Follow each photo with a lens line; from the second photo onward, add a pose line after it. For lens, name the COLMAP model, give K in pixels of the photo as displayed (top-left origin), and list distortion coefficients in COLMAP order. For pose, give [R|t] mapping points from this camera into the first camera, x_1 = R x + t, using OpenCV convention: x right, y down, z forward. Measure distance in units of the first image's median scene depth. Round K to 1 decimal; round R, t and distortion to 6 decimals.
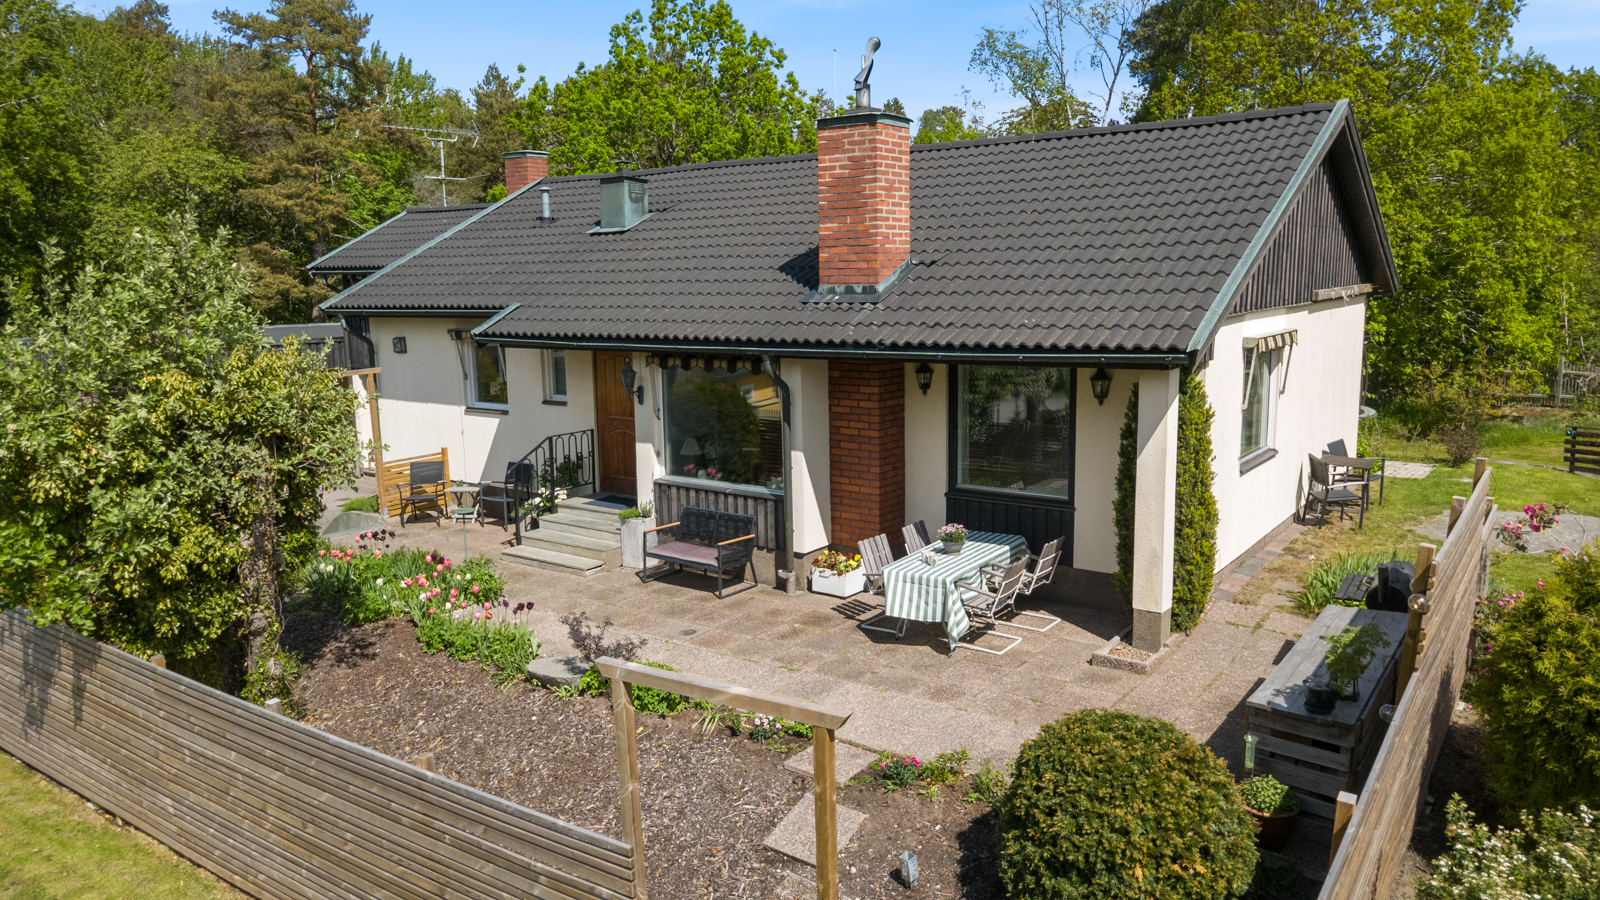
lens RADIAL K [[1098.9, 0, 800.8], [0, 1098.9, 448.9], [0, 0, 1]] dist [0.004941, 0.000721]
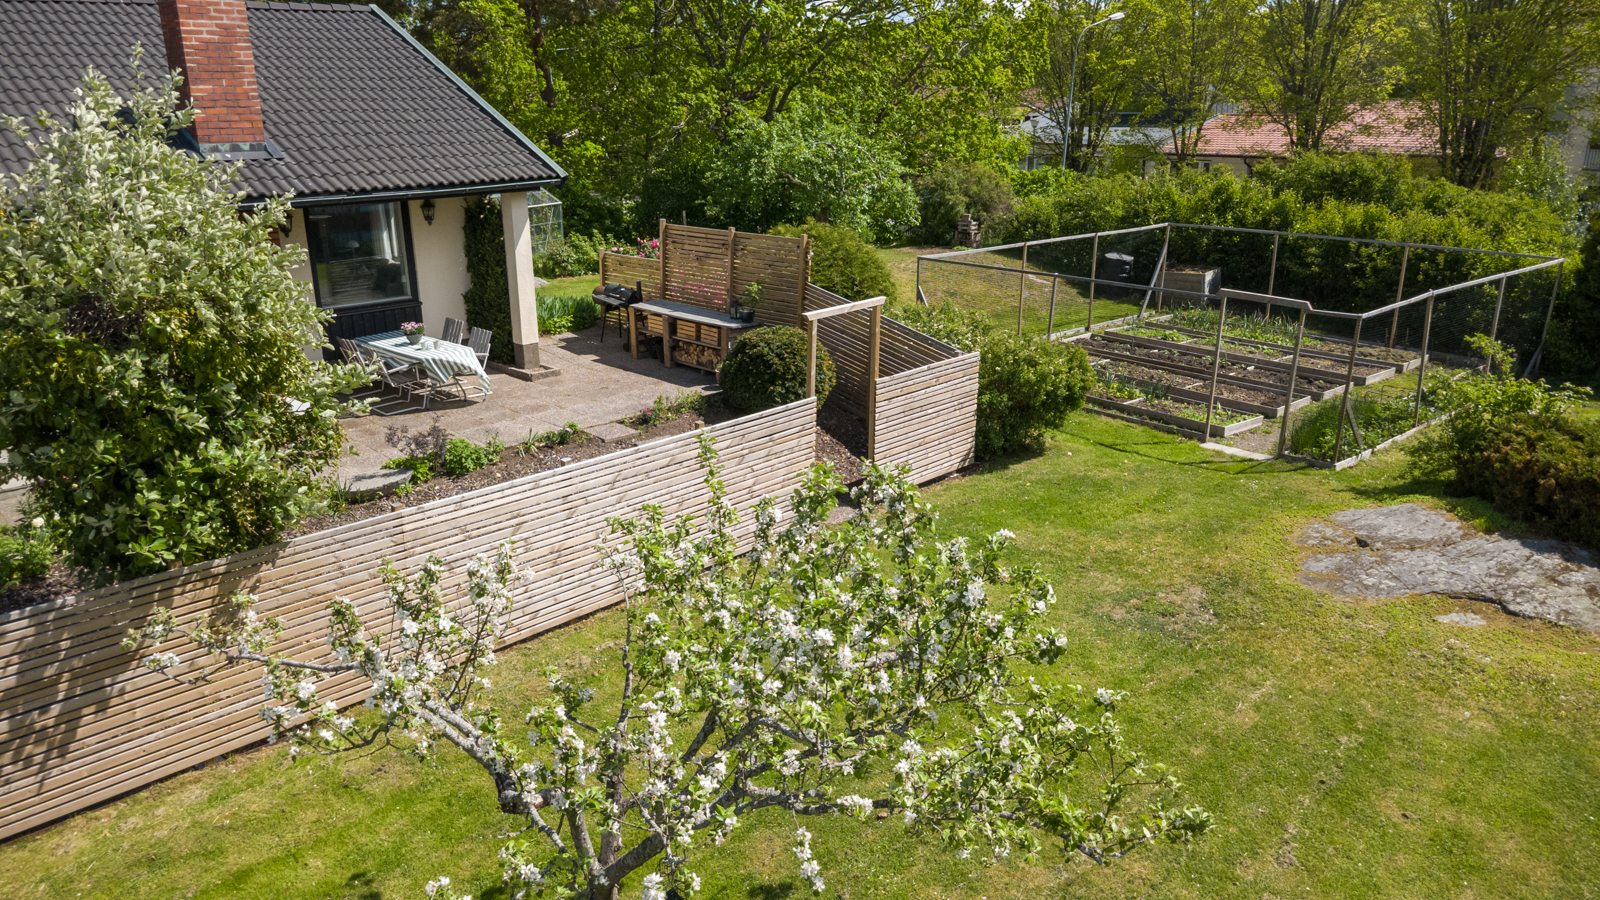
lens RADIAL K [[1098.9, 0, 801.1], [0, 1098.9, 451.2], [0, 0, 1]] dist [0.004941, 0.000721]
pose [[0.152810, -0.287958, 0.945373, -1.080616], [0.154625, 0.951792, 0.264919, -0.063275], [-0.976084, 0.105696, 0.189969, 0.278724]]
